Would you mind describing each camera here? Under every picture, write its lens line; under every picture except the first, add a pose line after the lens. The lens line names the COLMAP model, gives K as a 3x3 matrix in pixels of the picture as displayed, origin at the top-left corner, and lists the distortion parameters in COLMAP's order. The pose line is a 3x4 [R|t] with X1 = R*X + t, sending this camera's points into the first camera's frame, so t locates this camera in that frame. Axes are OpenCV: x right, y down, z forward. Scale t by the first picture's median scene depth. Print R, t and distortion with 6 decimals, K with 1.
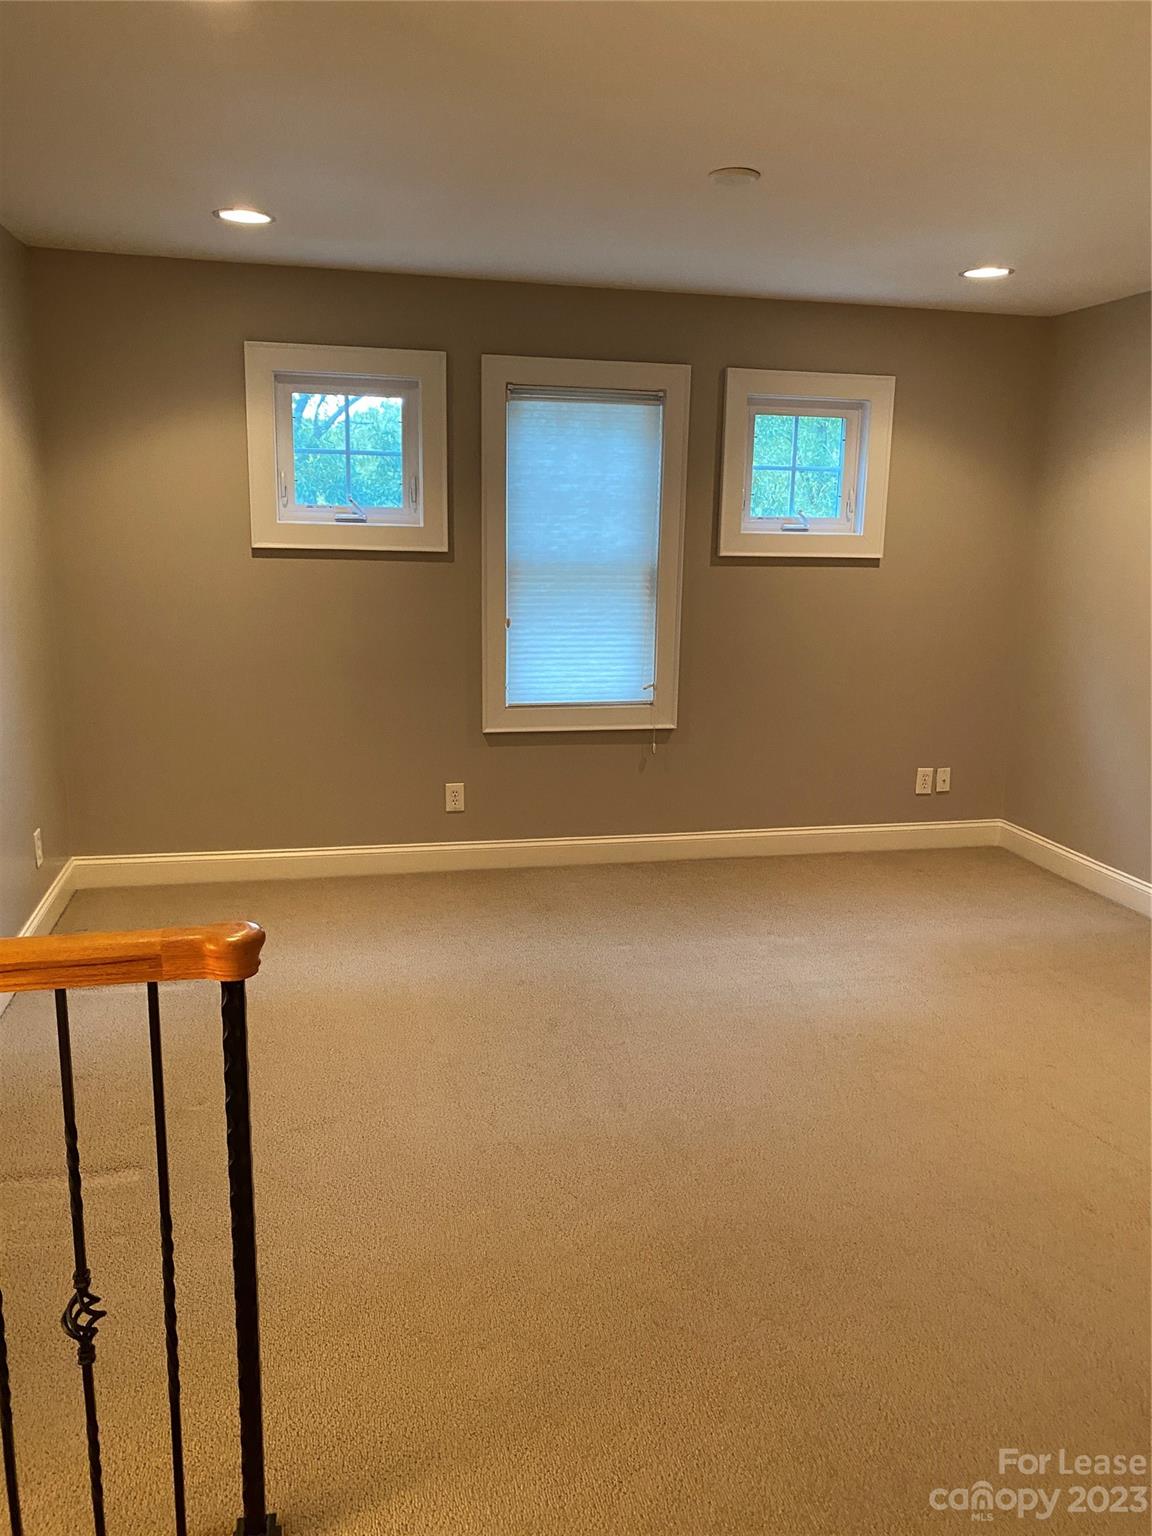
lens RADIAL K [[1177.4, 0, 574.4], [0, 1177.4, 779.5], [0, 0, 1]] dist [0.045265, -0.060558]
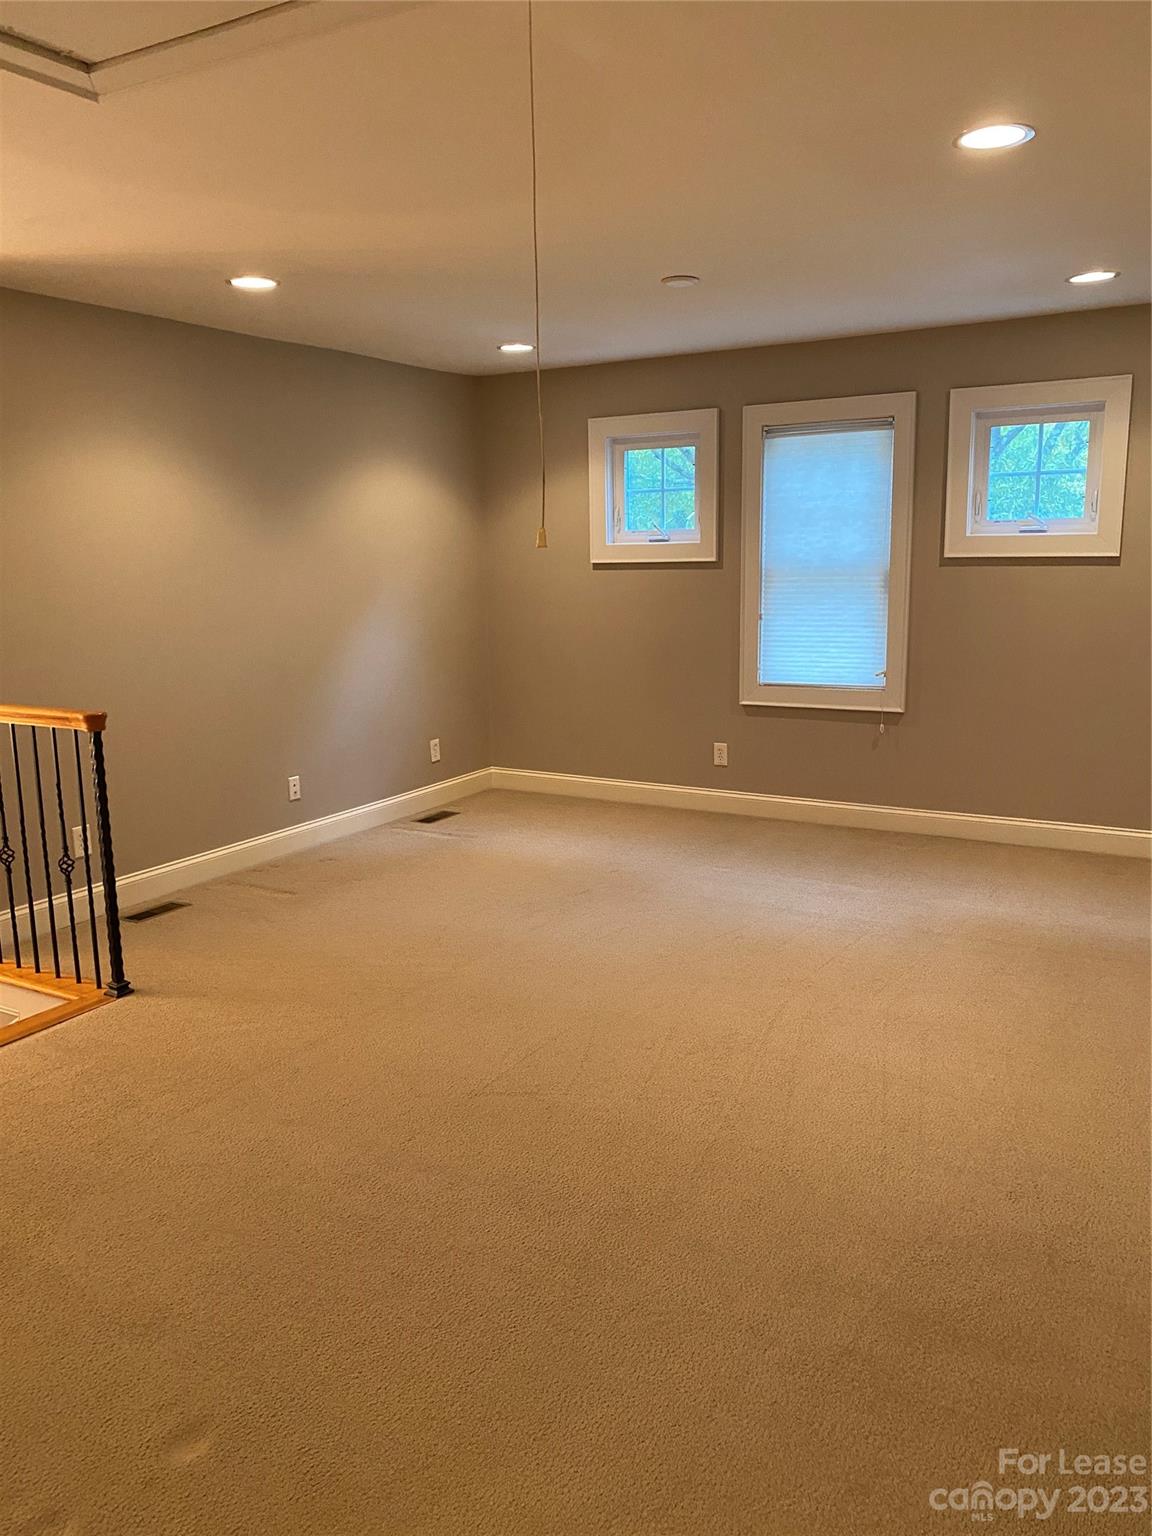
lens RADIAL K [[1177.4, 0, 587.9], [0, 1177.4, 765.8], [0, 0, 1]] dist [0.045265, -0.060558]
pose [[0.719657, 0.090230, -0.688442, 0.681661], [-0.117881, 0.993004, 0.006920, 0.036173], [0.684249, 0.076174, 0.725259, -0.013761]]
